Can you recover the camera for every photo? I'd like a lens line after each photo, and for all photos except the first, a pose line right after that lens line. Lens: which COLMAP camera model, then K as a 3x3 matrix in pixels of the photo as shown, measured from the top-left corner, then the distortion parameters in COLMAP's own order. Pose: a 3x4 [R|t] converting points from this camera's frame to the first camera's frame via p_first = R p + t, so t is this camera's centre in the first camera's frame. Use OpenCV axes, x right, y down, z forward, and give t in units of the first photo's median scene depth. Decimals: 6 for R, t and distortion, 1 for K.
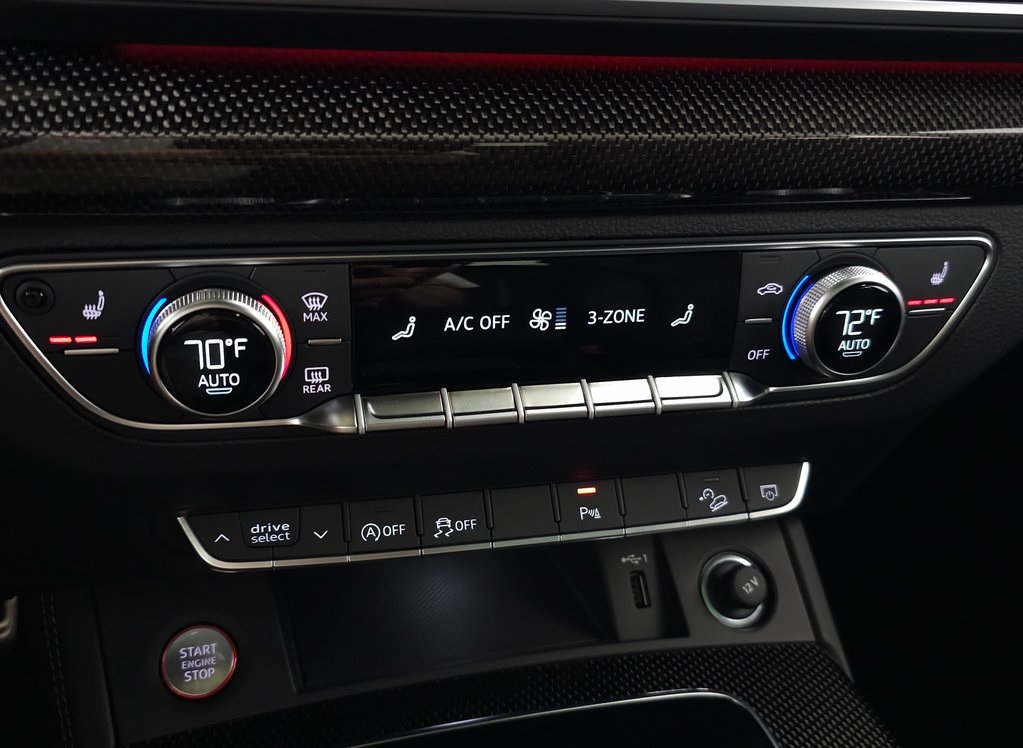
lens RADIAL K [[993.4, 0, 504.4], [0, 993.4, 364.9], [0, 0, 1]] dist [0.047846, 0.000000]
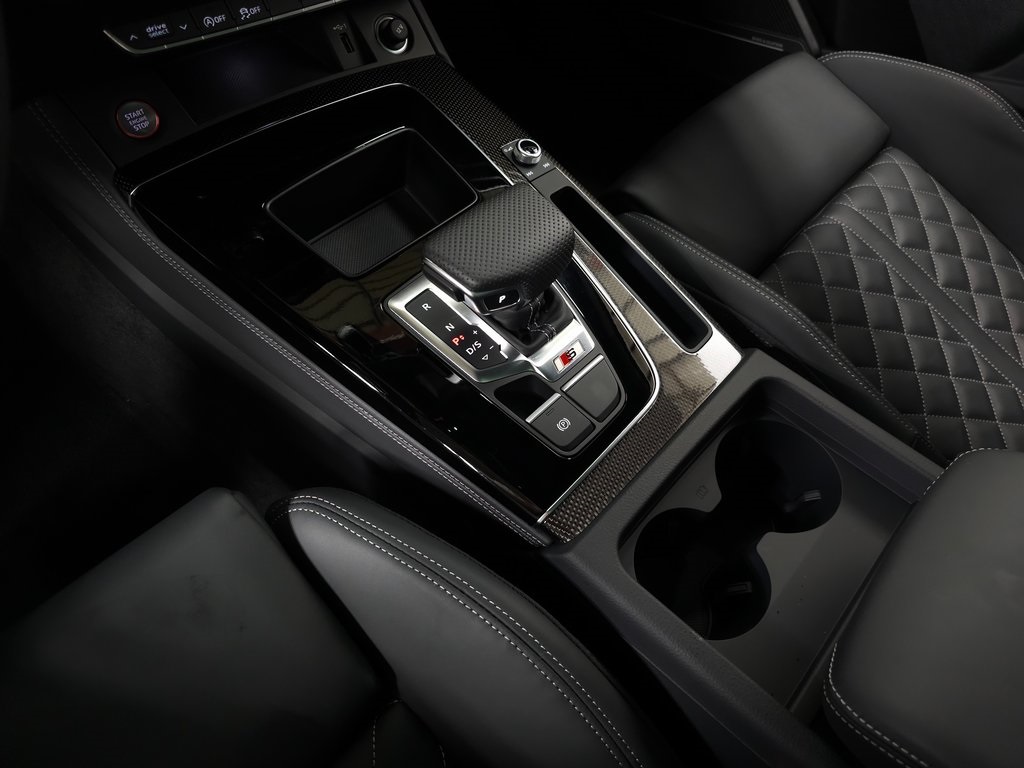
lens RADIAL K [[692.2, 0, 517.0], [0, 692.2, 382.6], [0, 0, 1]] dist [0.055557, -0.059590]
pose [[0.898514, -0.340002, 0.277618, -0.222657], [0.141282, 0.822821, 0.550458, 0.082897], [-0.415587, -0.455372, 0.787353, -0.675560]]
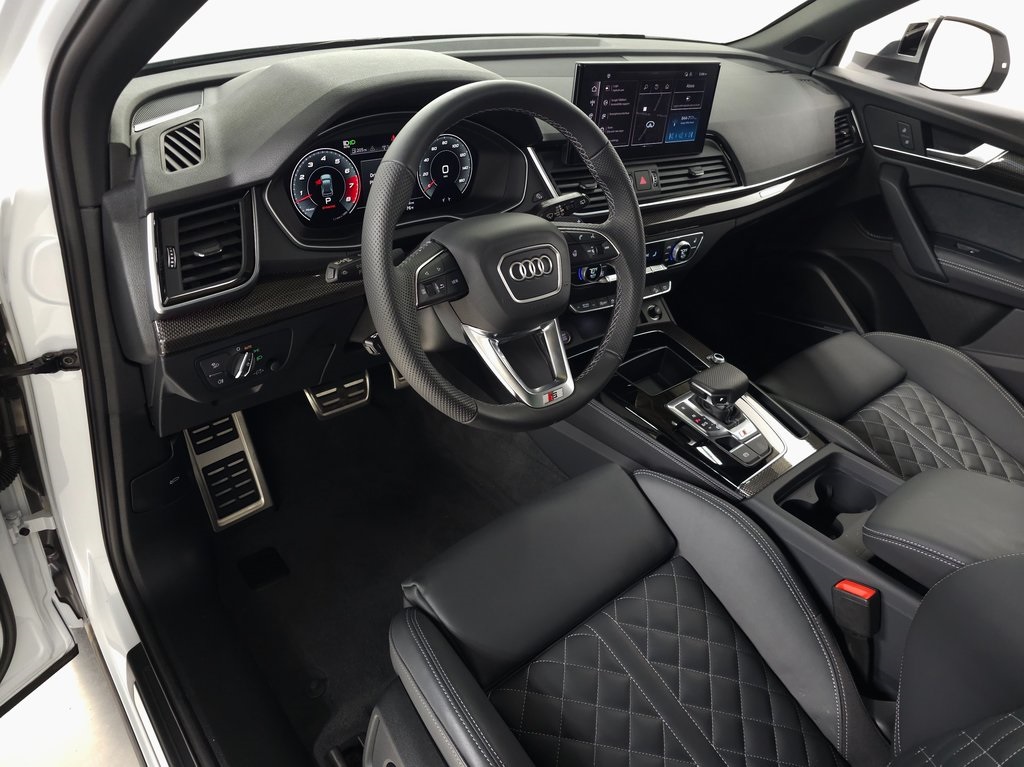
lens RADIAL K [[692.2, 0, 523.1], [0, 692.2, 377.1], [0, 0, 1]] dist [0.055557, -0.059590]
pose [[0.949855, -0.160253, 0.268502, -1.618607], [0.118354, 0.979057, 0.165650, -0.106247], [-0.289425, -0.125565, 0.948929, -2.450176]]
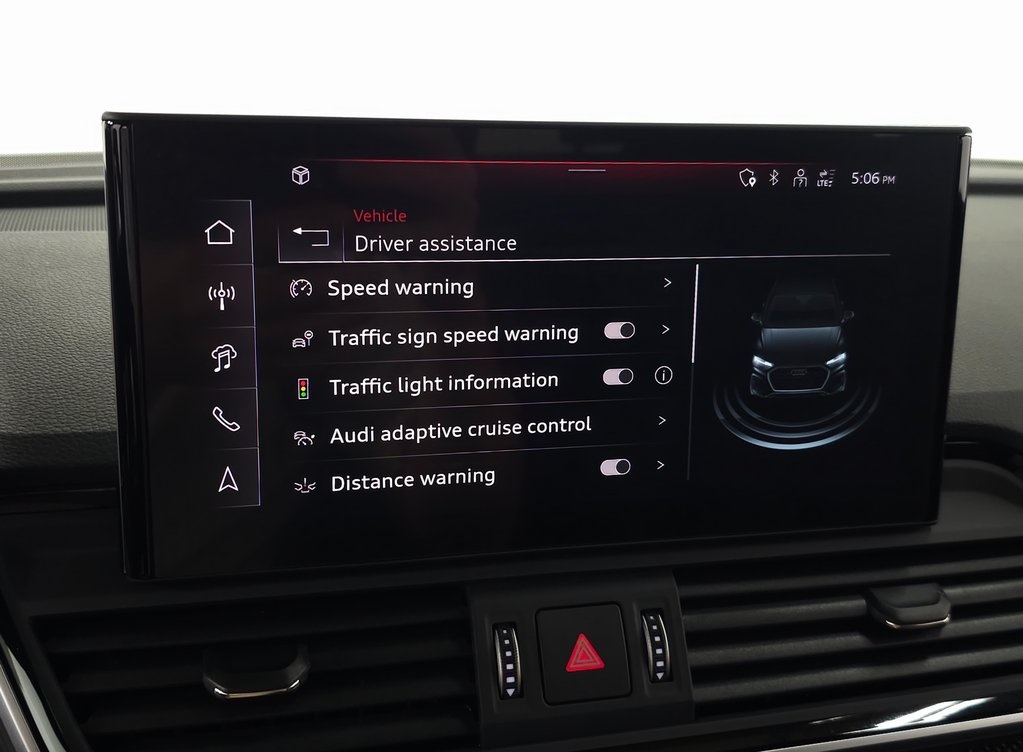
lens RADIAL K [[1227.7, 0, 529.7], [0, 1227.7, 367.3], [0, 0, 1]] dist [0.018147, 0.000000]
pose [[0.998349, -0.057374, 0.002773, 0.013188], [0.056509, 0.972351, -0.226586, -0.425671], [0.010303, 0.226368, 0.973987, -0.469425]]
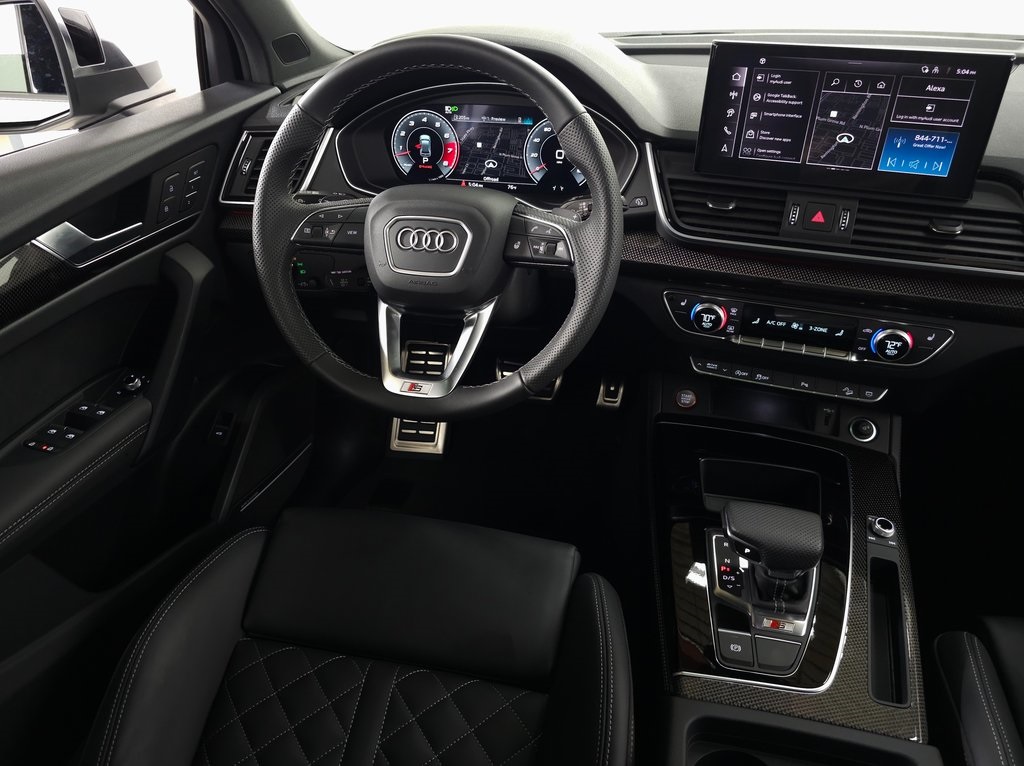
lens RADIAL K [[739.0, 0, 488.5], [0, 739.0, 356.8], [0, 0, 1]] dist [0.048795, -0.059490]
pose [[0.809992, 0.222233, -0.542701, 0.633079], [-0.197264, 0.974740, 0.104729, 0.002128], [0.552267, 0.022226, 0.833371, -1.926540]]
